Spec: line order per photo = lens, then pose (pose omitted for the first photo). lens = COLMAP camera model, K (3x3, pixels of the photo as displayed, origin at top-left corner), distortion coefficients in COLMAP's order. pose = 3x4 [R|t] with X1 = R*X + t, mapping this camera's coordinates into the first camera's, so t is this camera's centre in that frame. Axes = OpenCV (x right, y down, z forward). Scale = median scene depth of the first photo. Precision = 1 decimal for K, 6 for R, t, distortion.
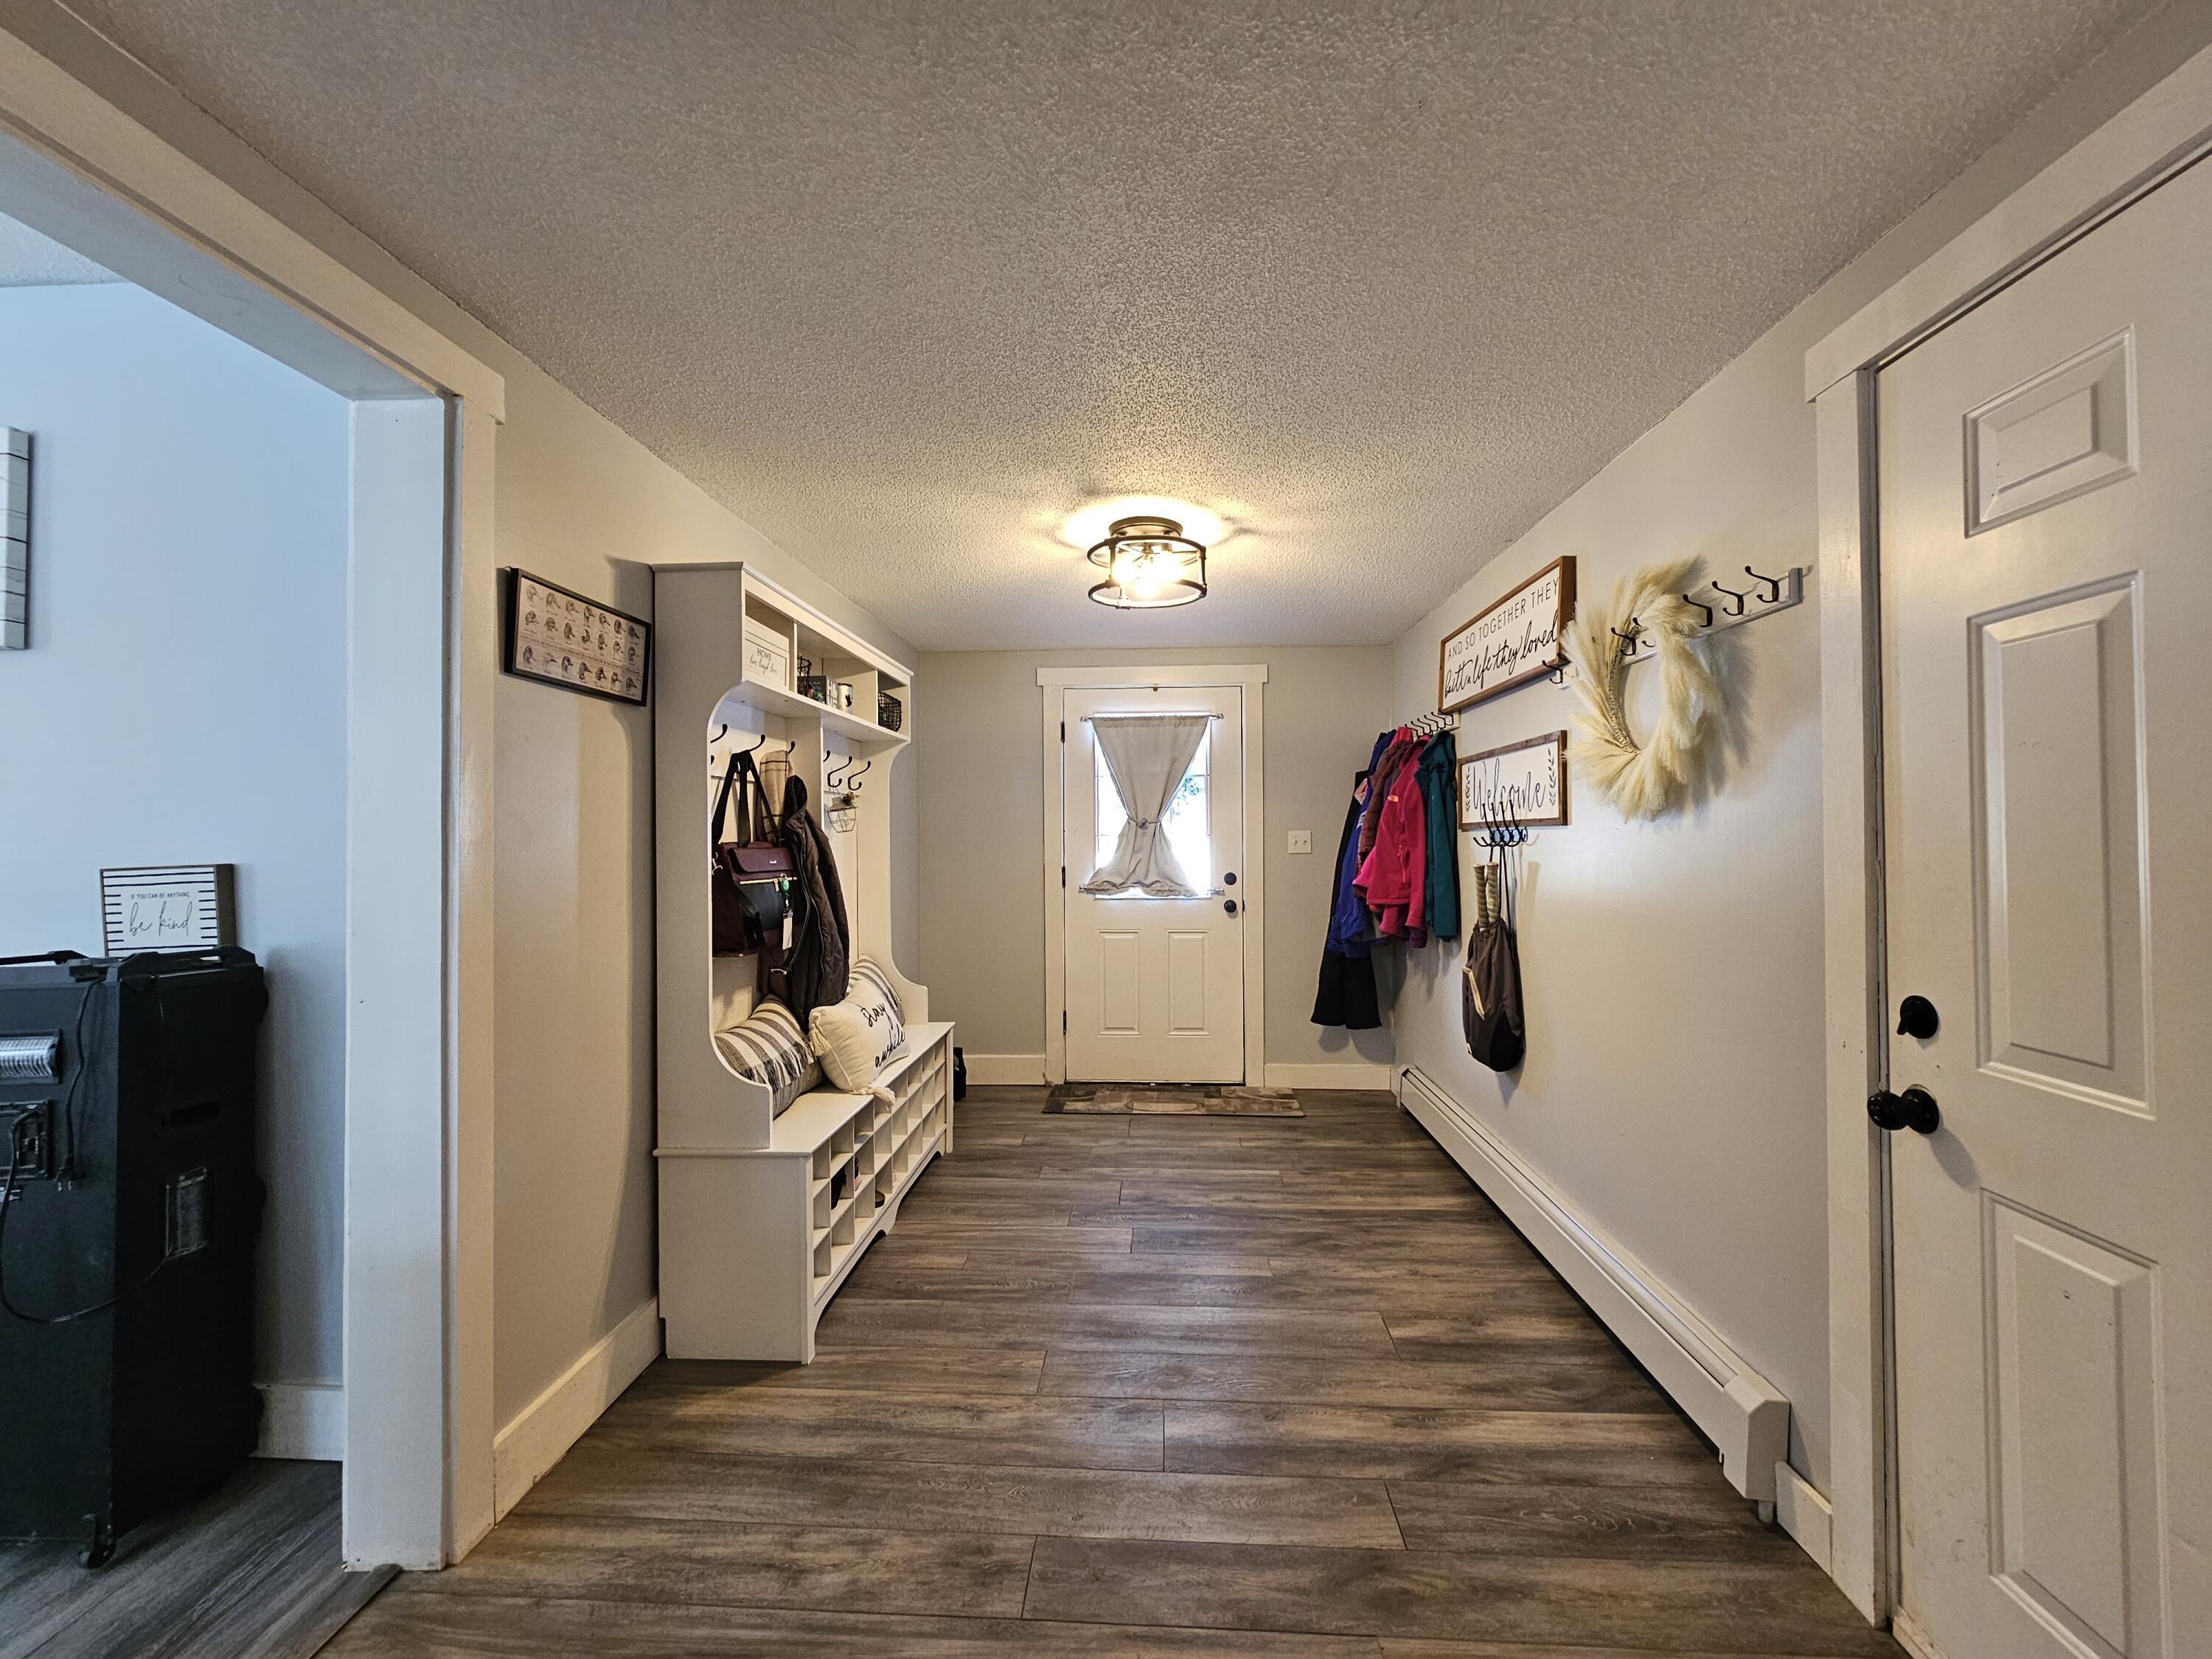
lens RADIAL K [[893.9, 0, 1106.1], [0, 893.9, 828.1], [0, 0, 1]] dist [-0.000650, -0.000031]
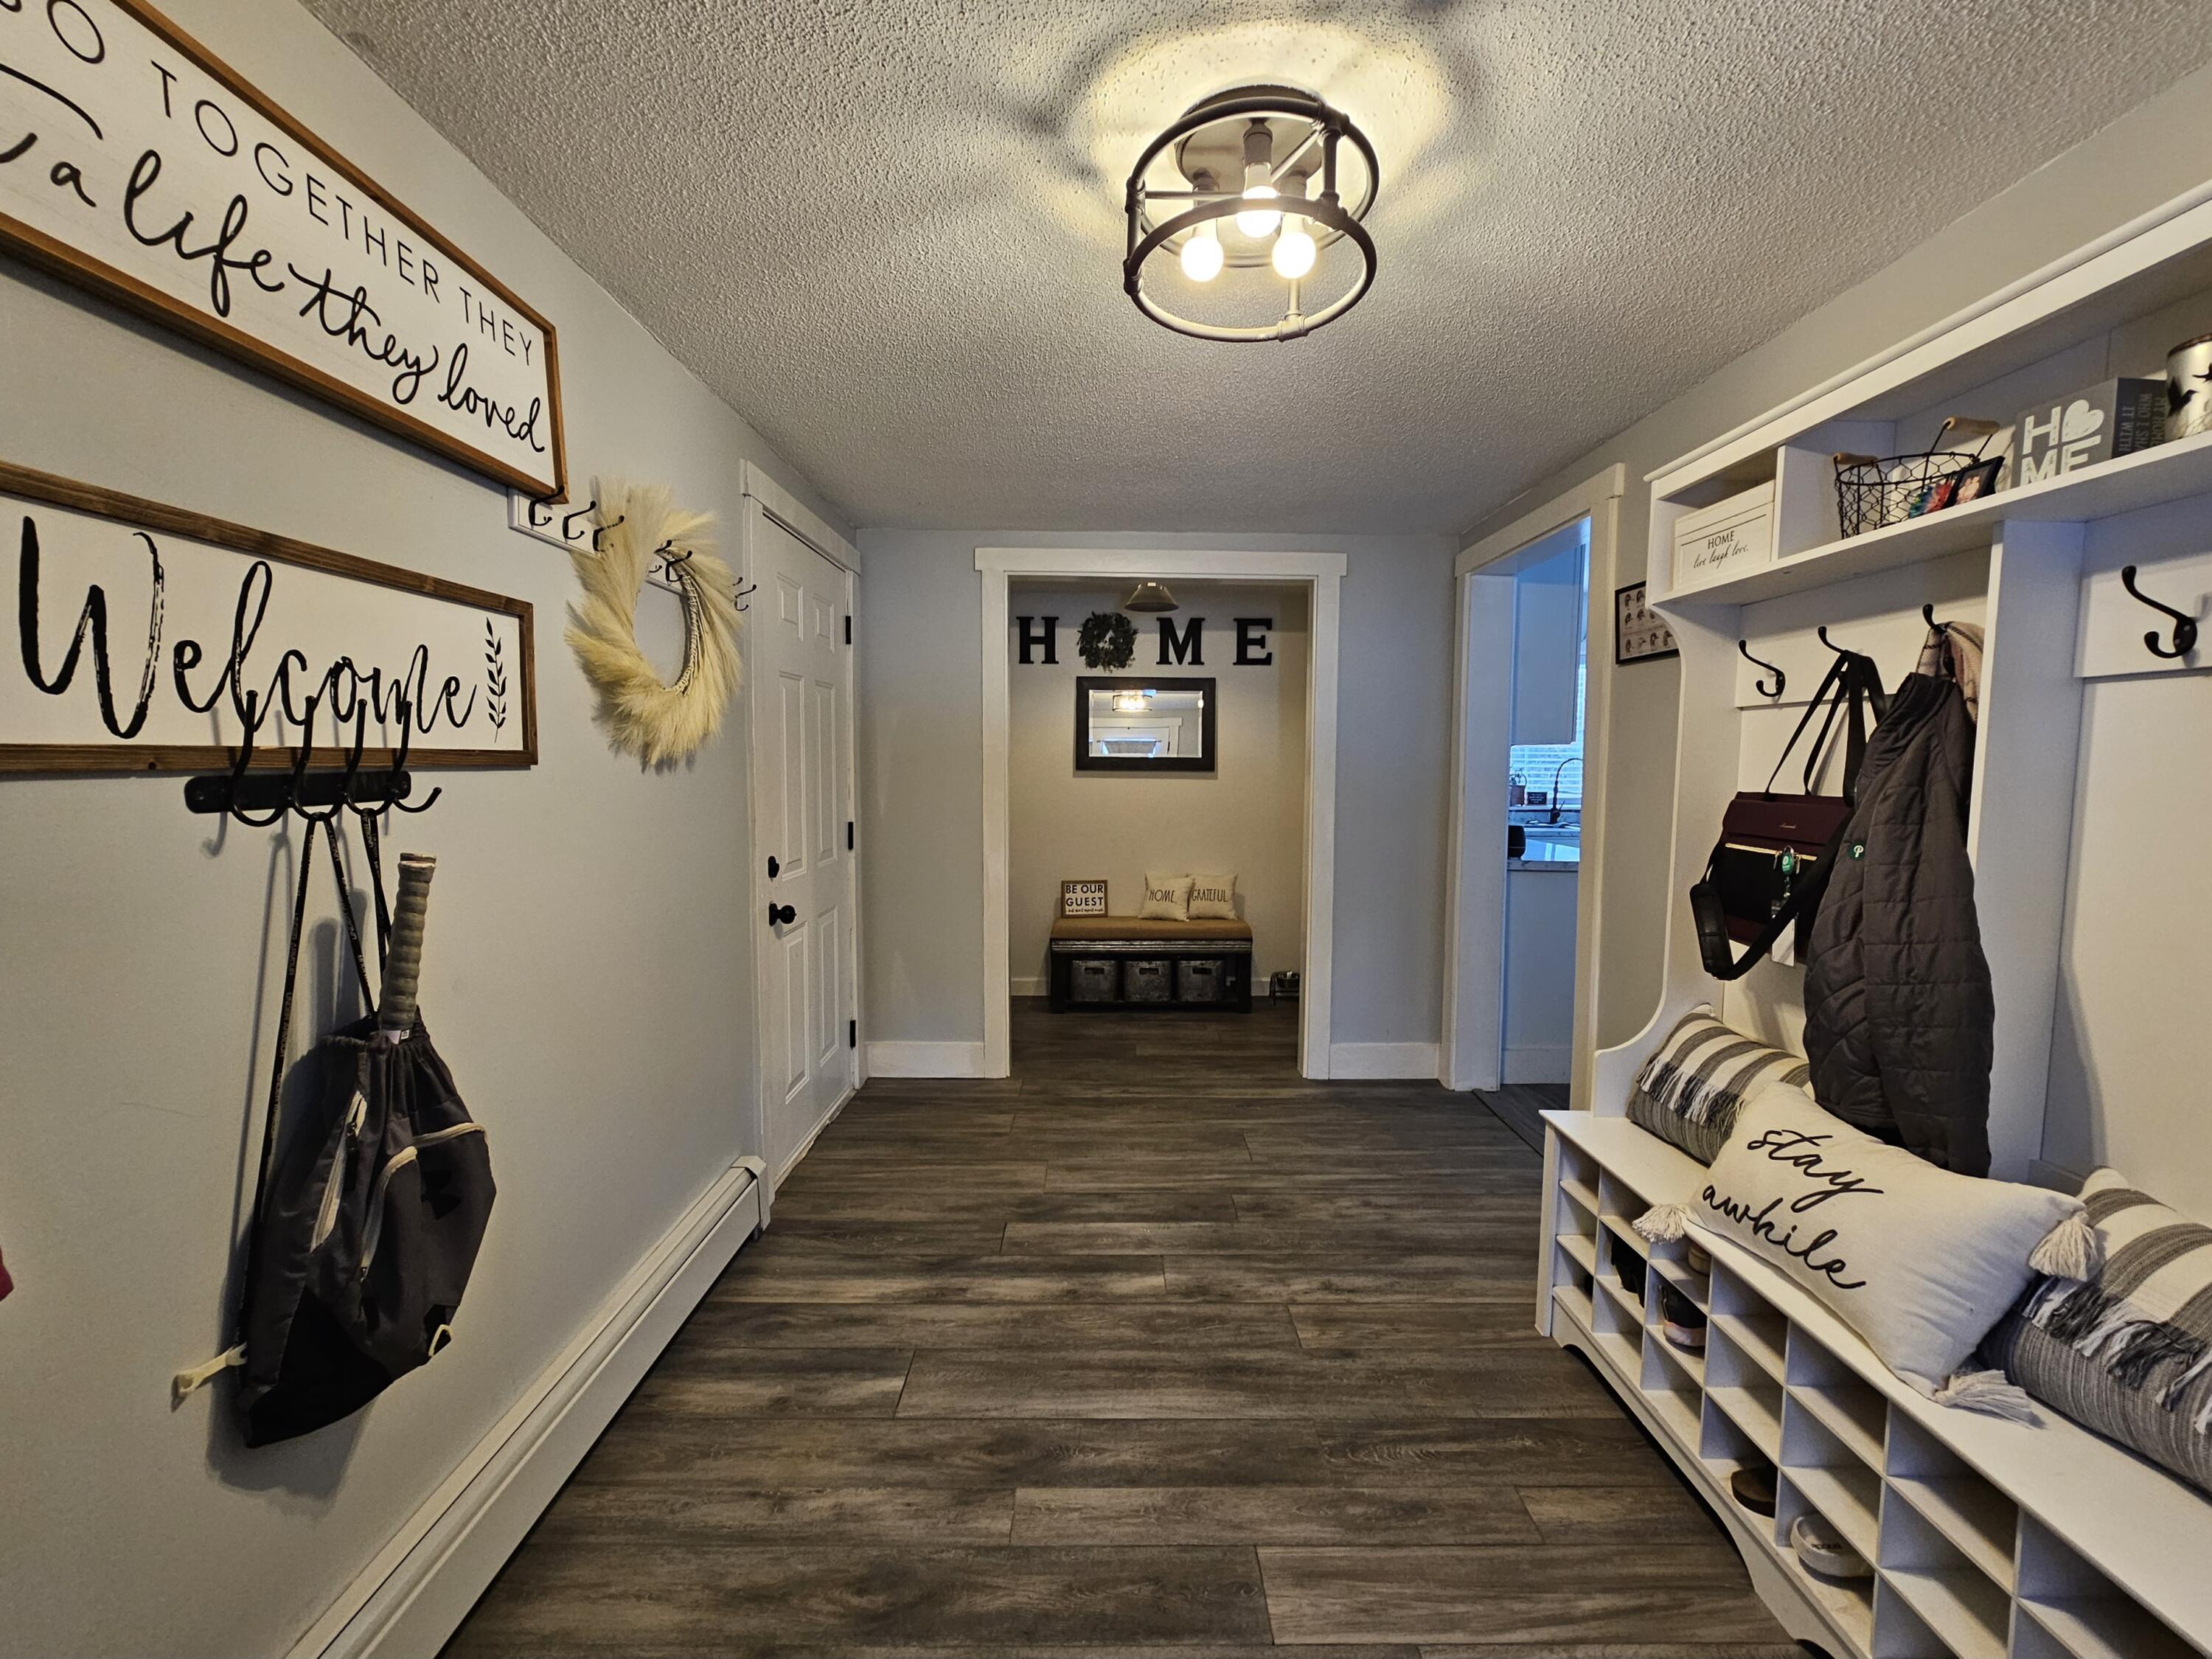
lens RADIAL K [[893.9, 0, 1110.6], [0, 893.9, 828.9], [0, 0, 1]] dist [-0.000650, -0.000031]
pose [[-0.997511, -0.000603, -0.070514, 0.208436], [-0.005253, 0.997821, 0.065769, -0.001085], [0.070321, 0.065976, -0.995340, 2.022106]]
